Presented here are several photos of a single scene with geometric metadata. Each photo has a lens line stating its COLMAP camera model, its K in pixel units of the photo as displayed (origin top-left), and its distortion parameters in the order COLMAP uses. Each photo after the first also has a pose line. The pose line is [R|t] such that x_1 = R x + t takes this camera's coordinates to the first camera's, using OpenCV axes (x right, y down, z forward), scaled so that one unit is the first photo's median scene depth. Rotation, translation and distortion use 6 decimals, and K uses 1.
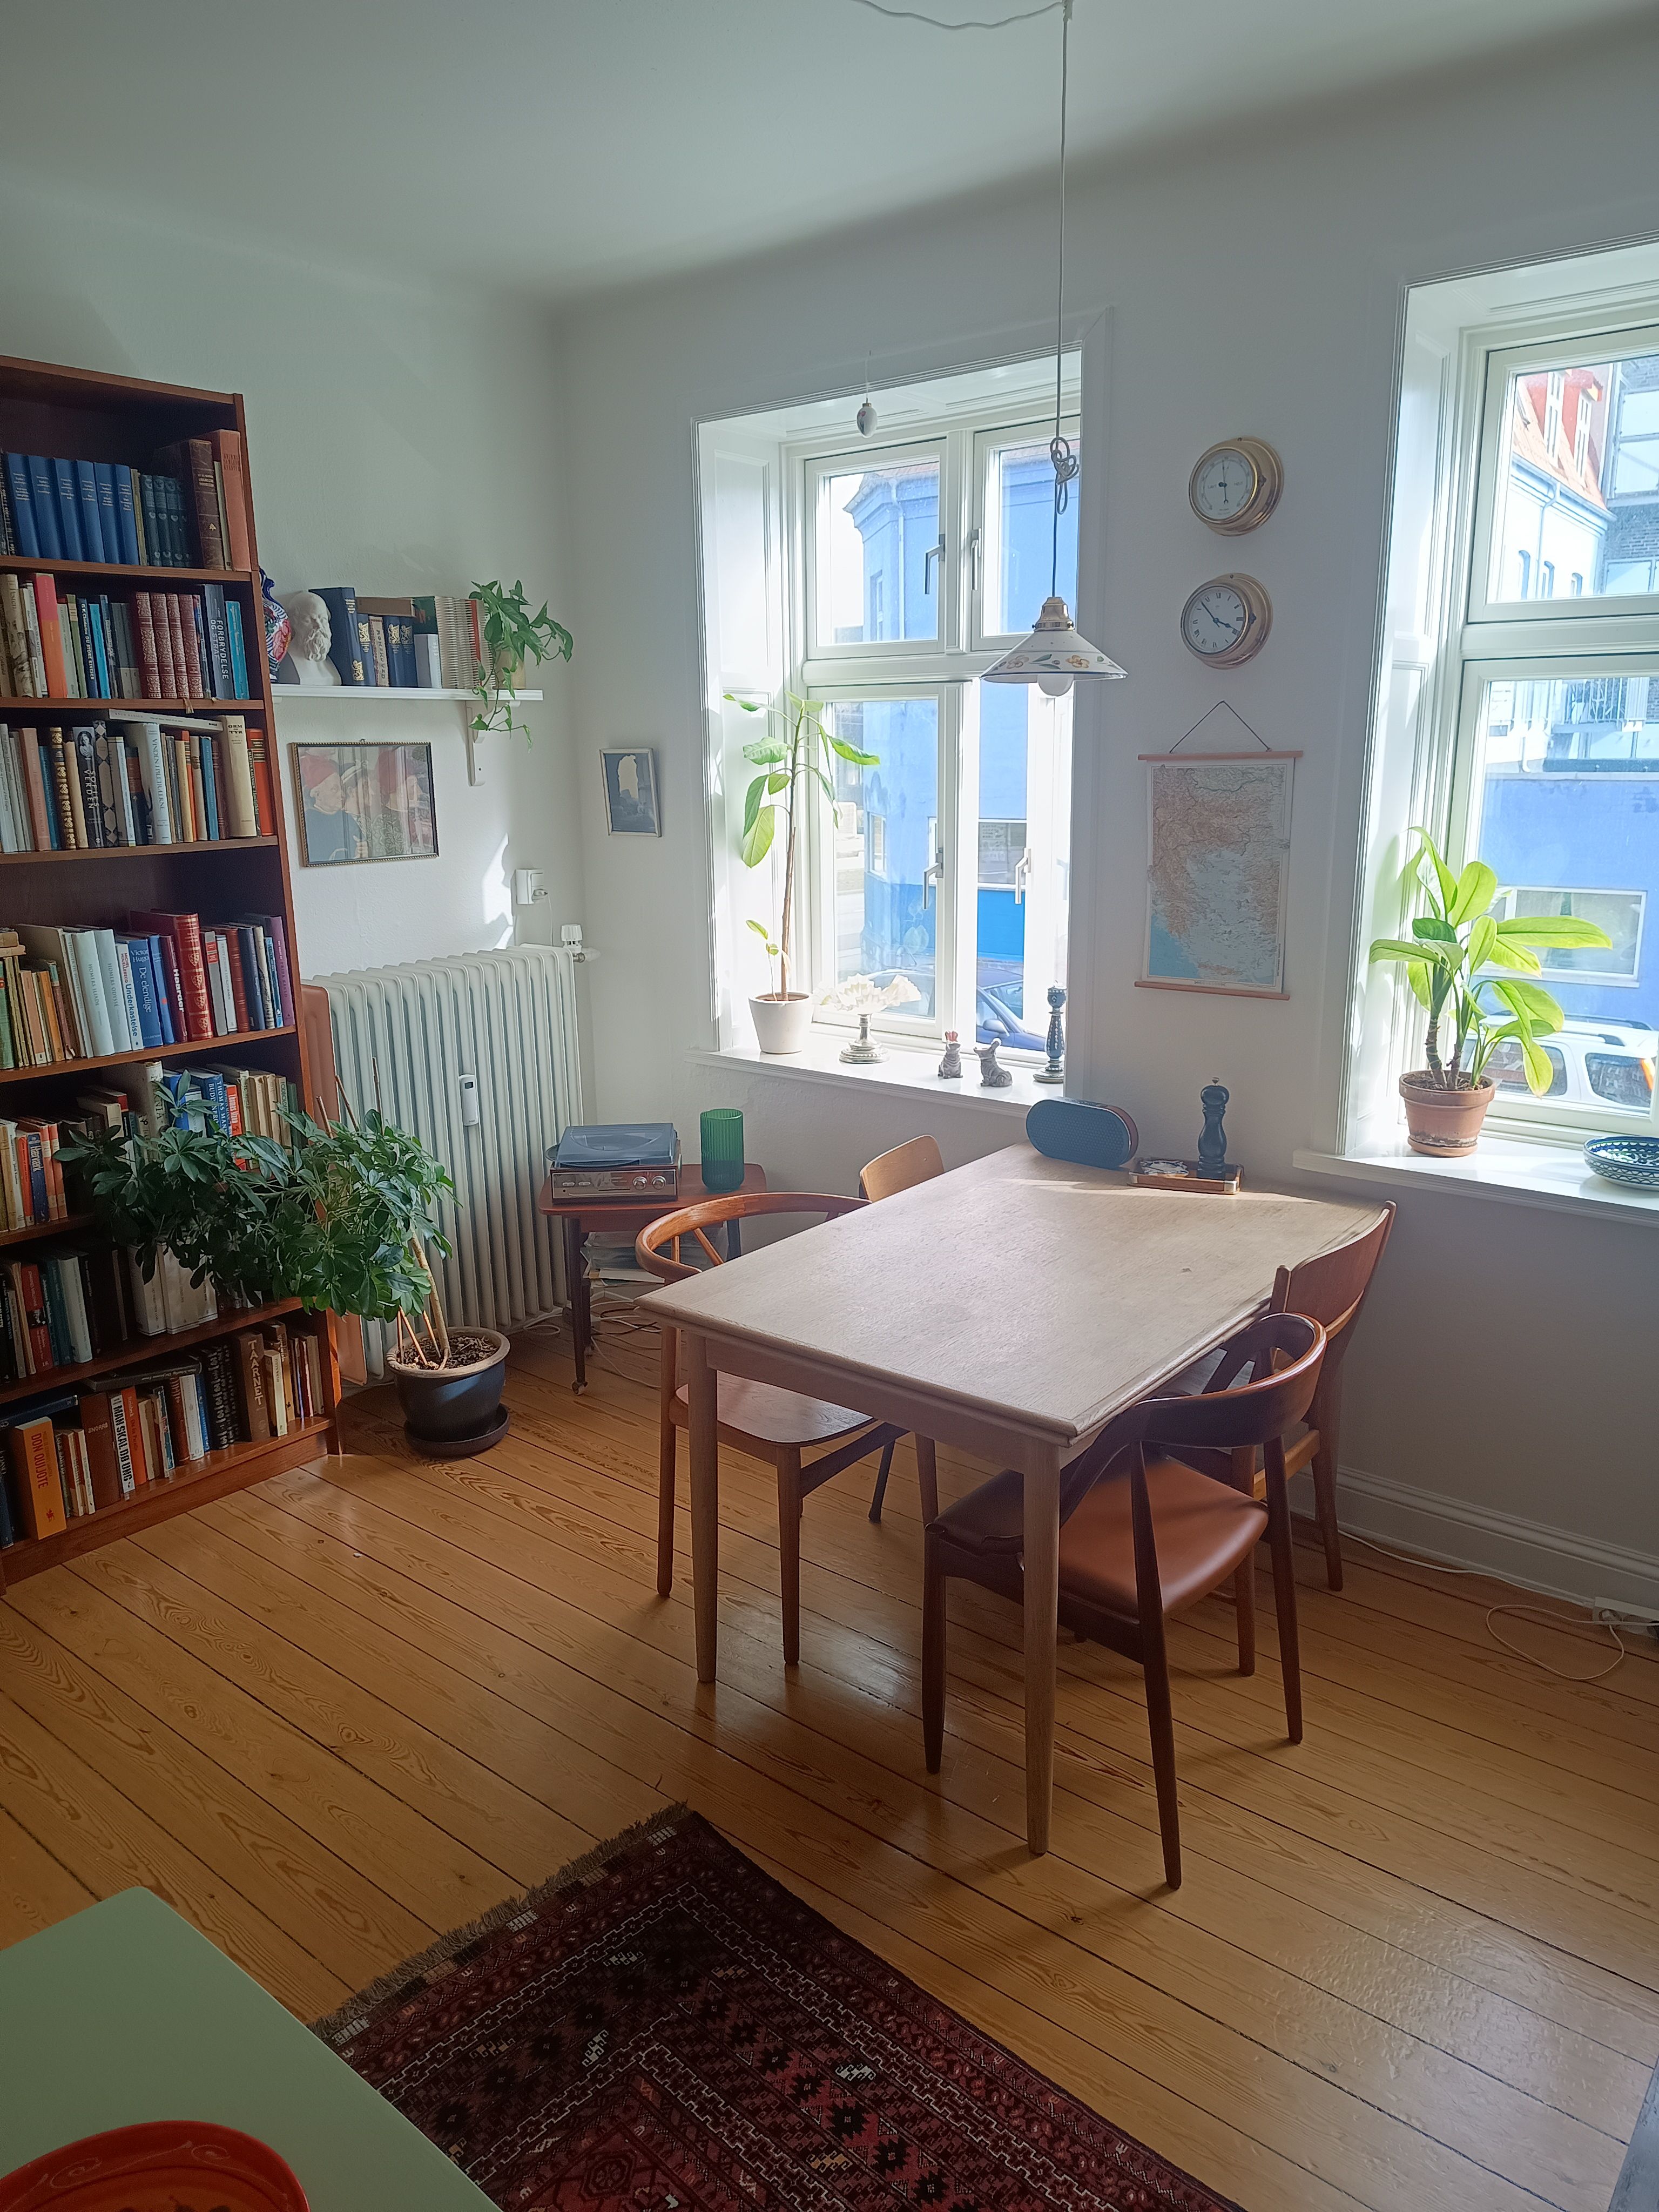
lens RADIAL K [[1504.6, 0, 820.0], [0, 1504.6, 1107.2], [0, 0, 1]] dist [-0.007782, -0.000560]
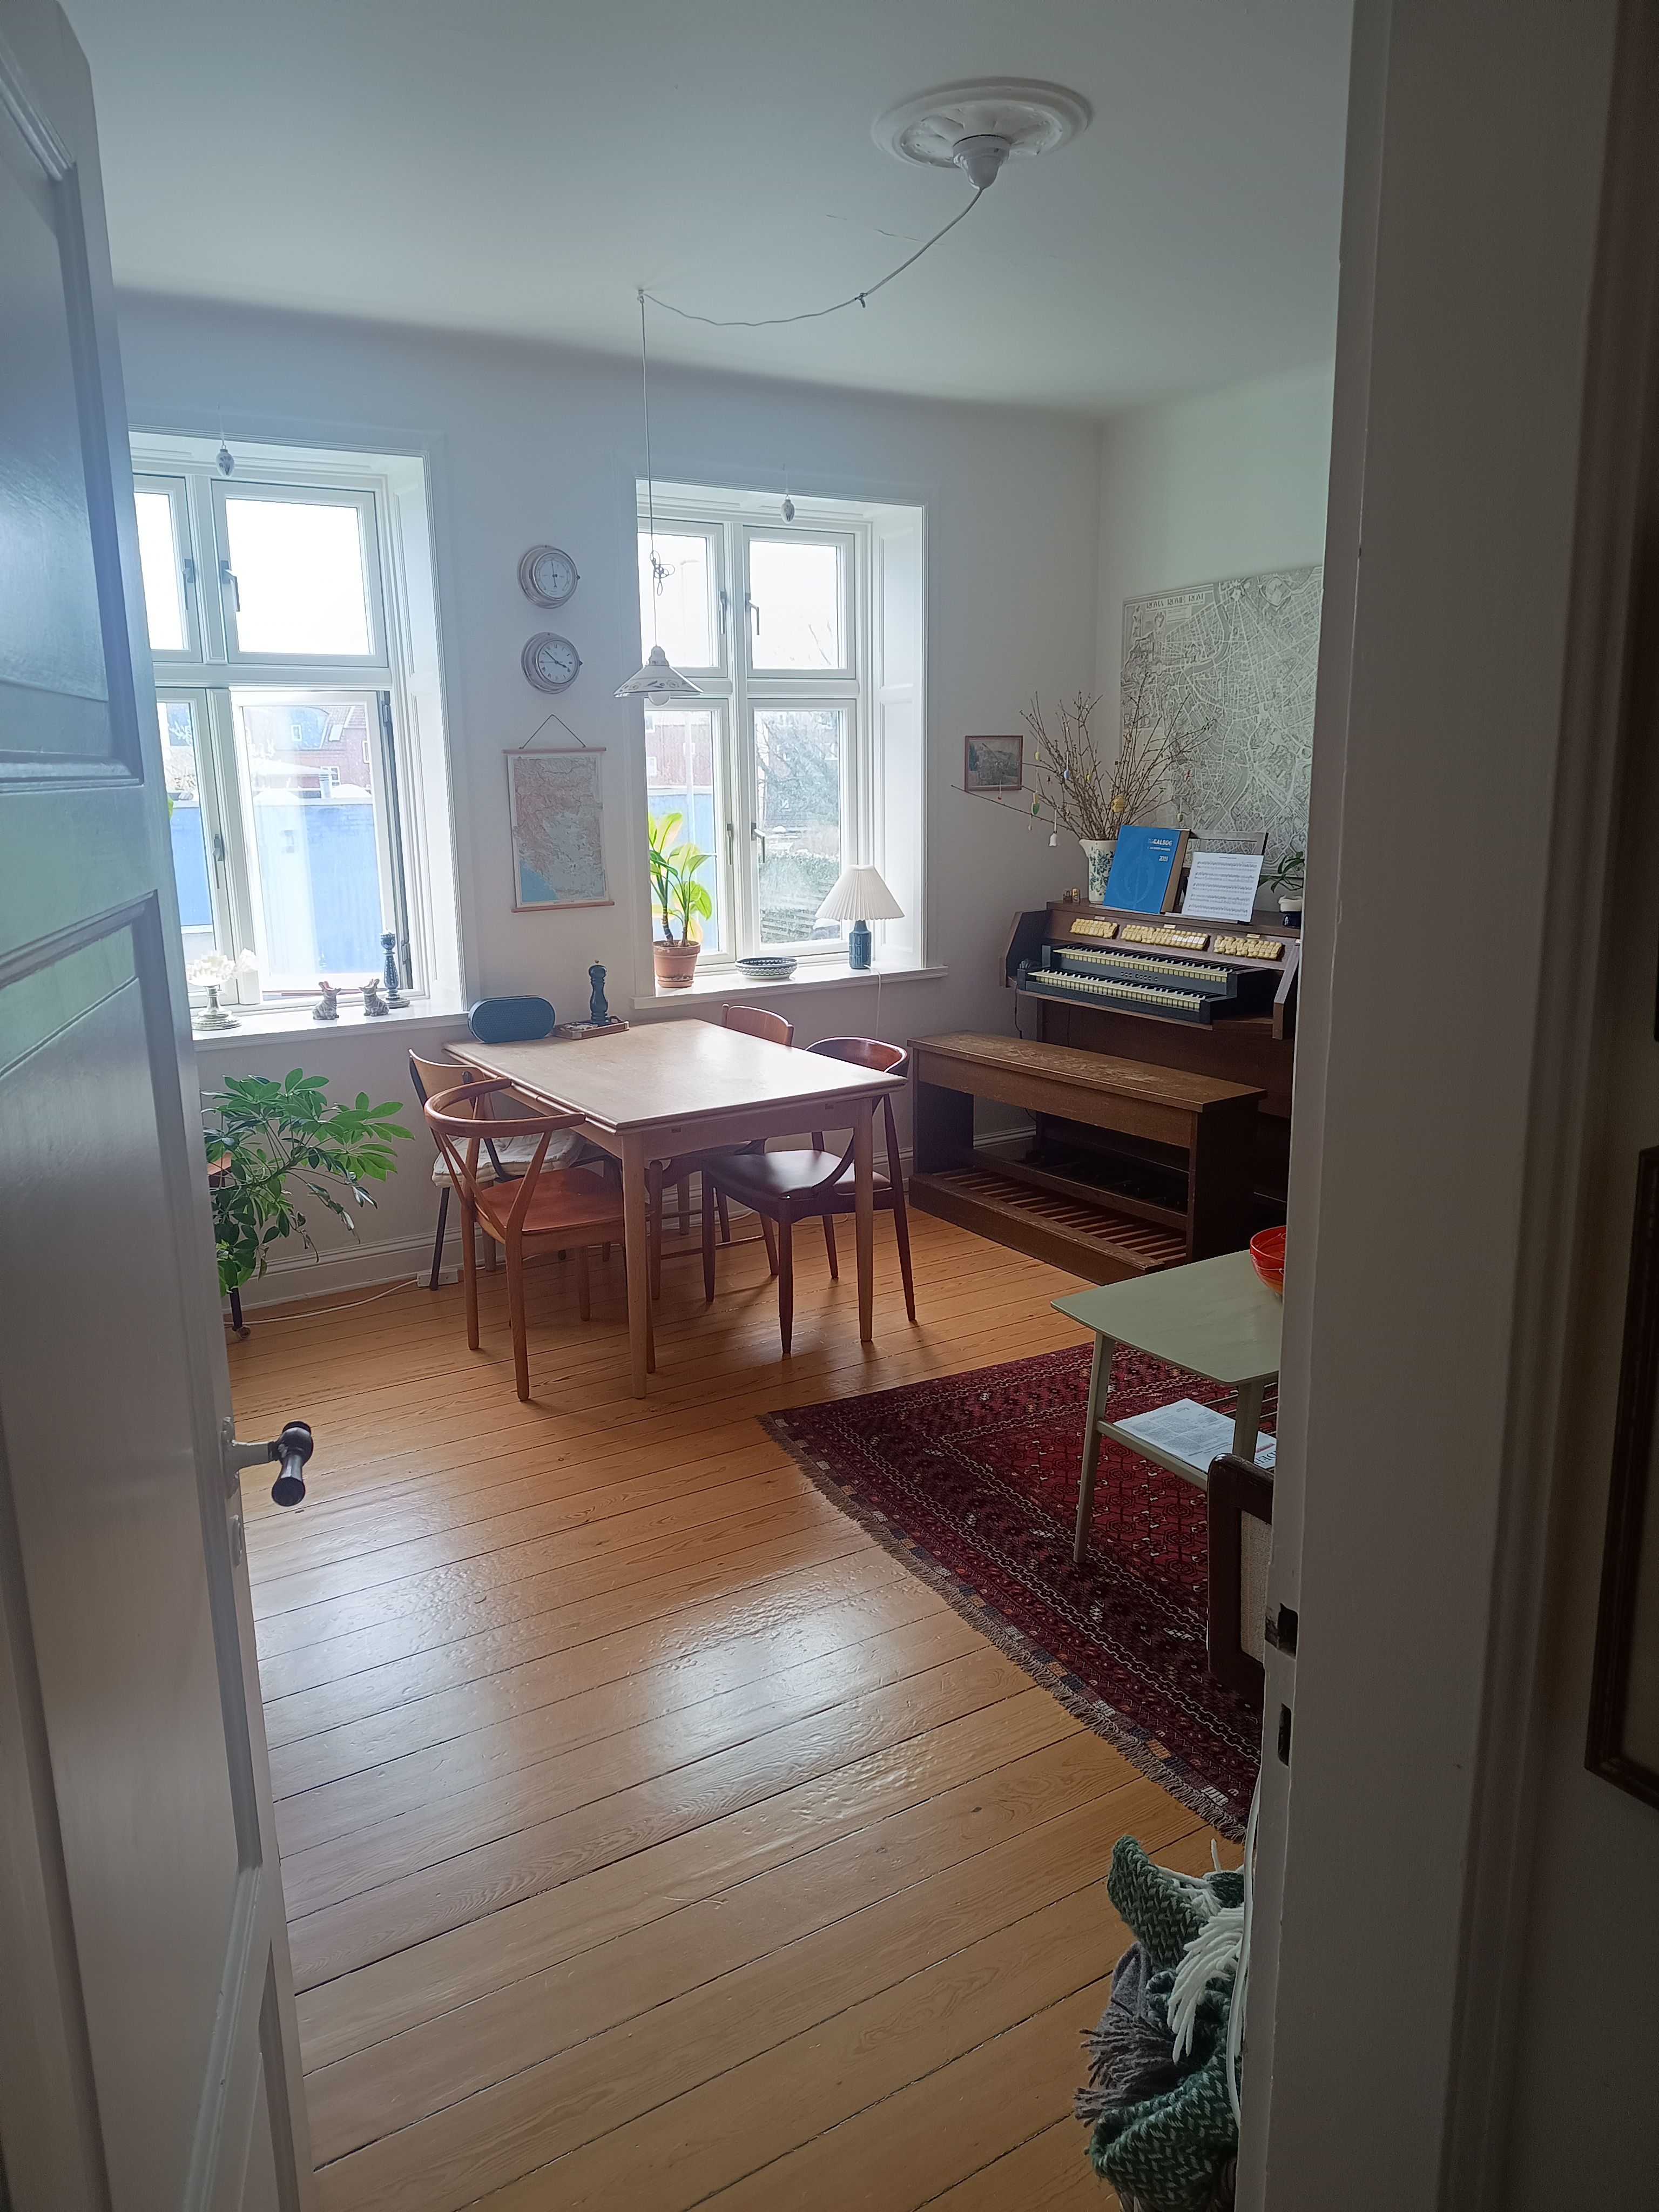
lens RADIAL K [[1504.6, 0, 827.5], [0, 1504.6, 1105.2], [0, 0, 1]] dist [-0.007782, -0.000560]
pose [[0.321263, -0.192808, 0.927154, -1.122550], [0.235541, 0.964555, 0.118970, -0.002688], [-0.917230, 0.180162, 0.355290, 0.266158]]
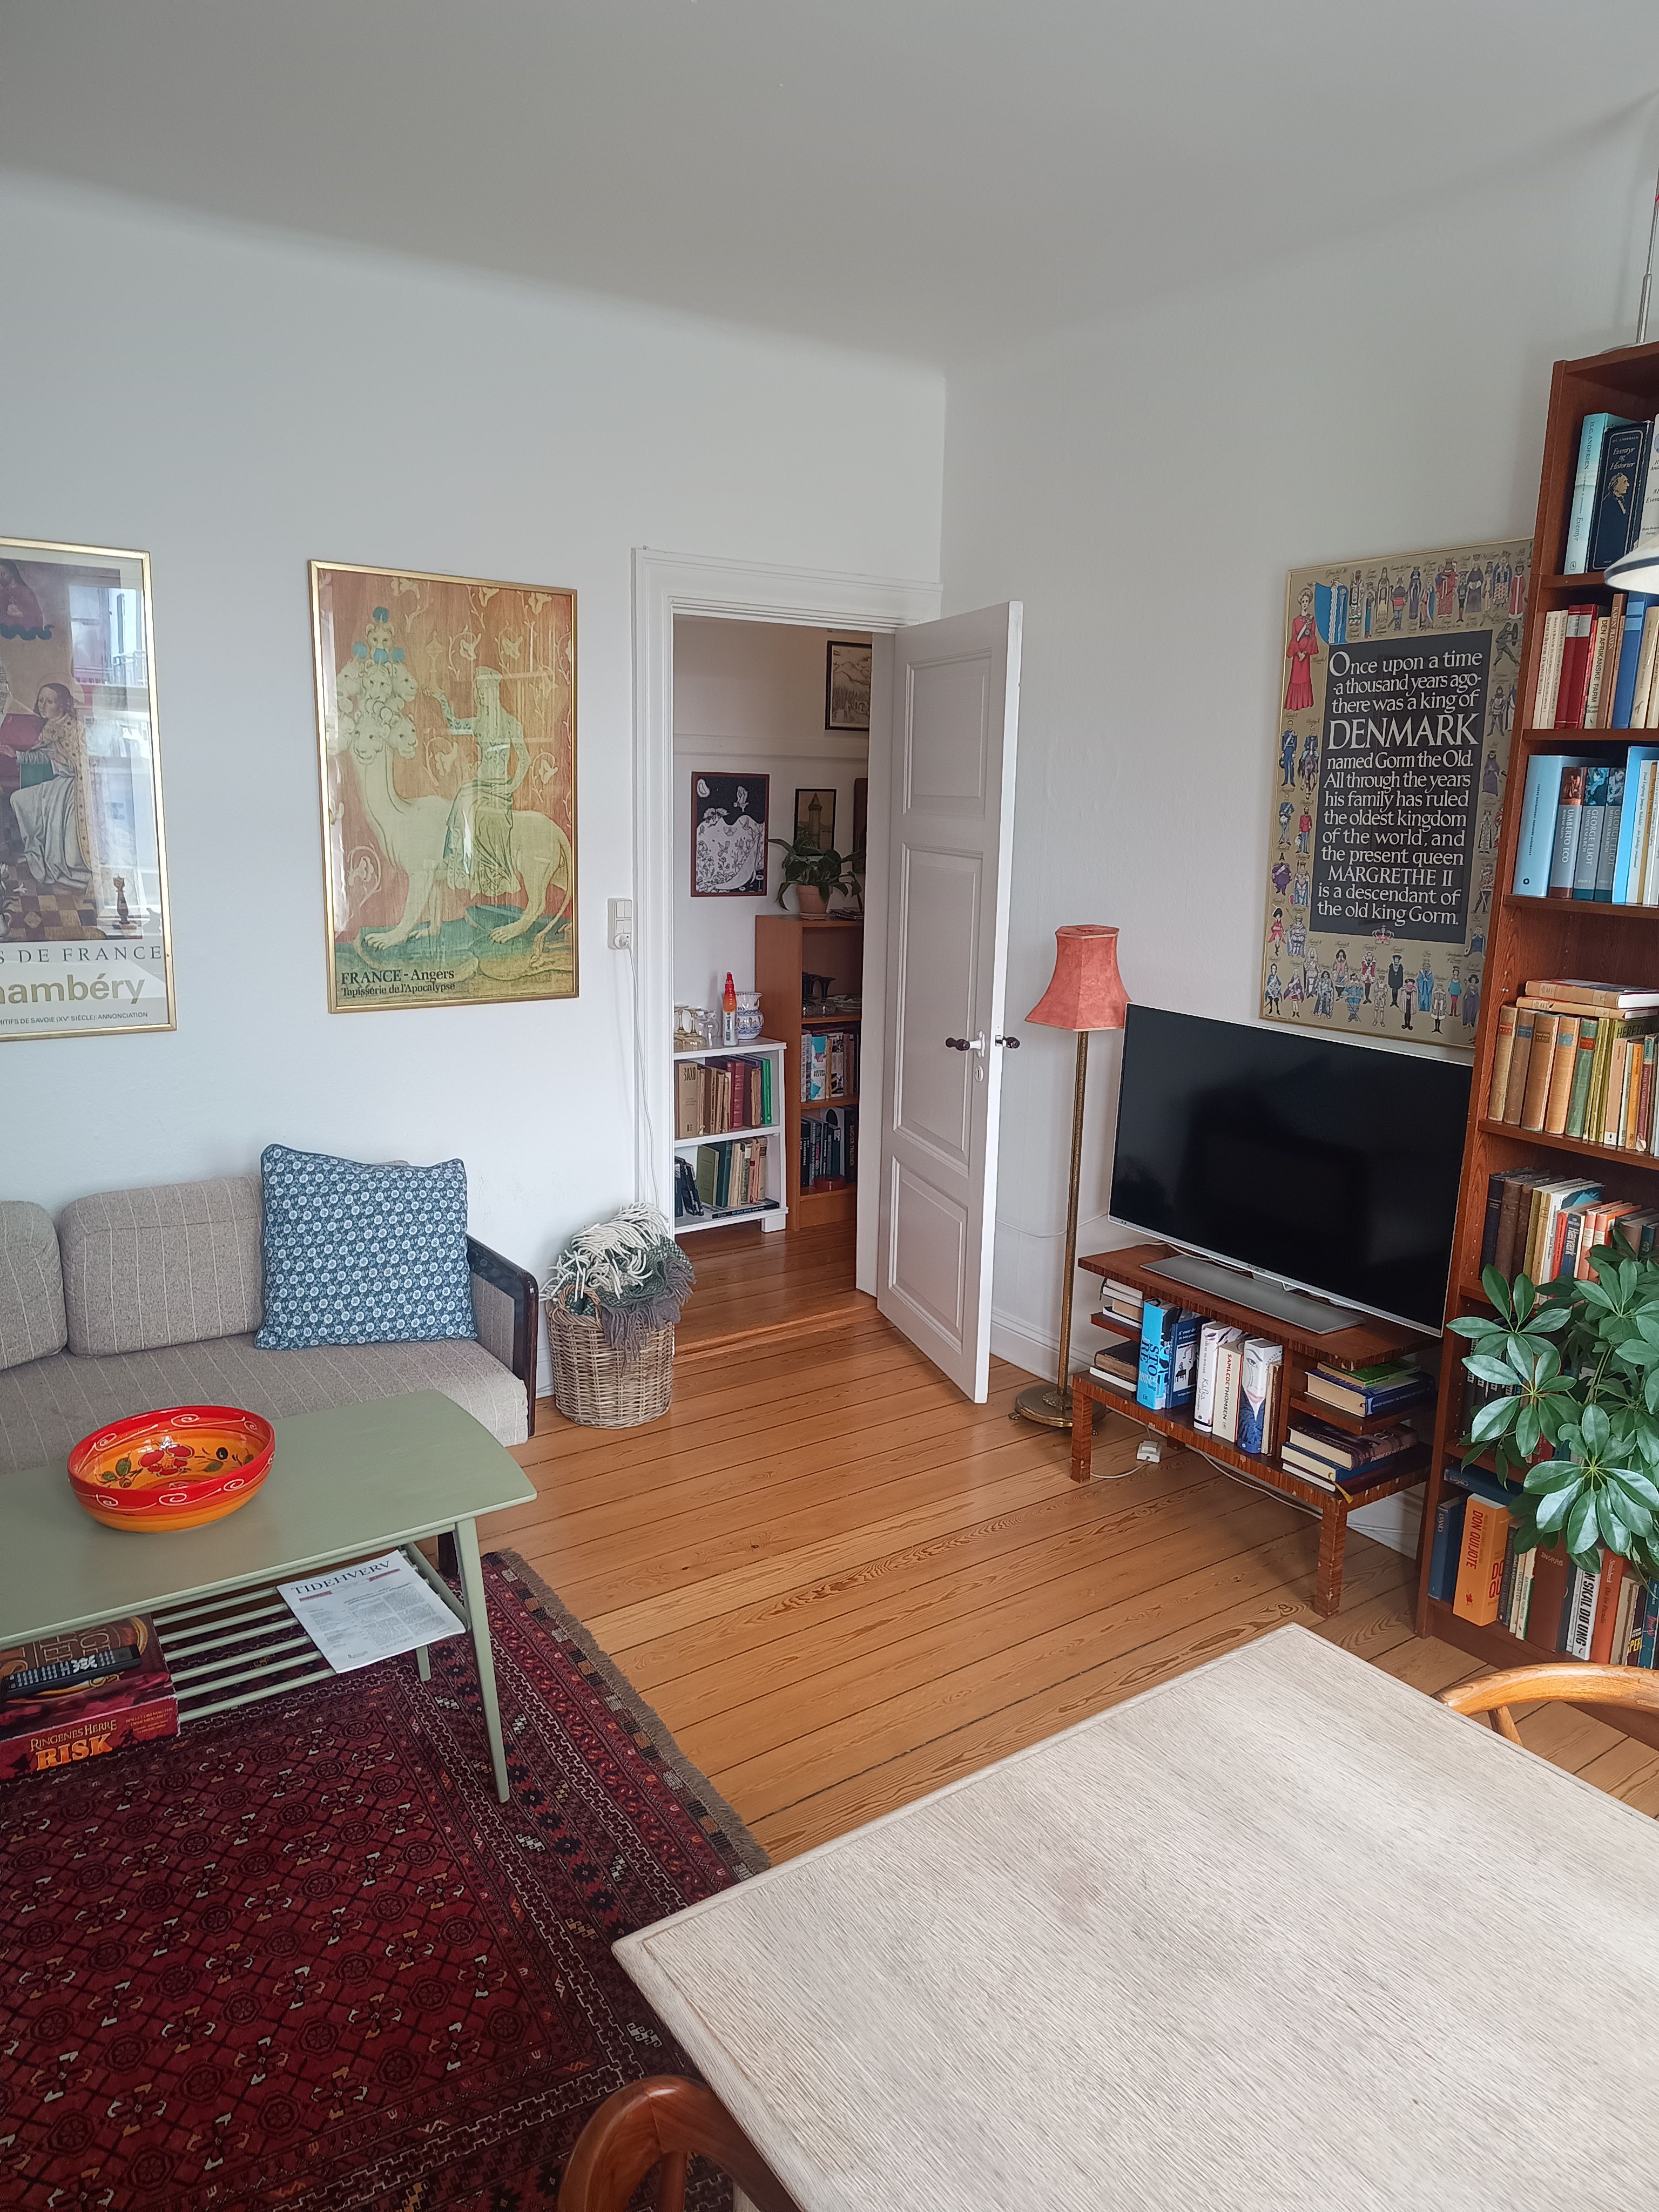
lens RADIAL K [[1504.6, 0, 821.3], [0, 1504.6, 1108.1], [0, 0, 1]] dist [-0.007782, -0.000560]
pose [[-0.268128, 0.212137, -0.939737, 0.417019], [-0.247554, 0.927529, 0.280014, -0.177259], [0.931034, 0.307715, -0.196182, 0.724494]]
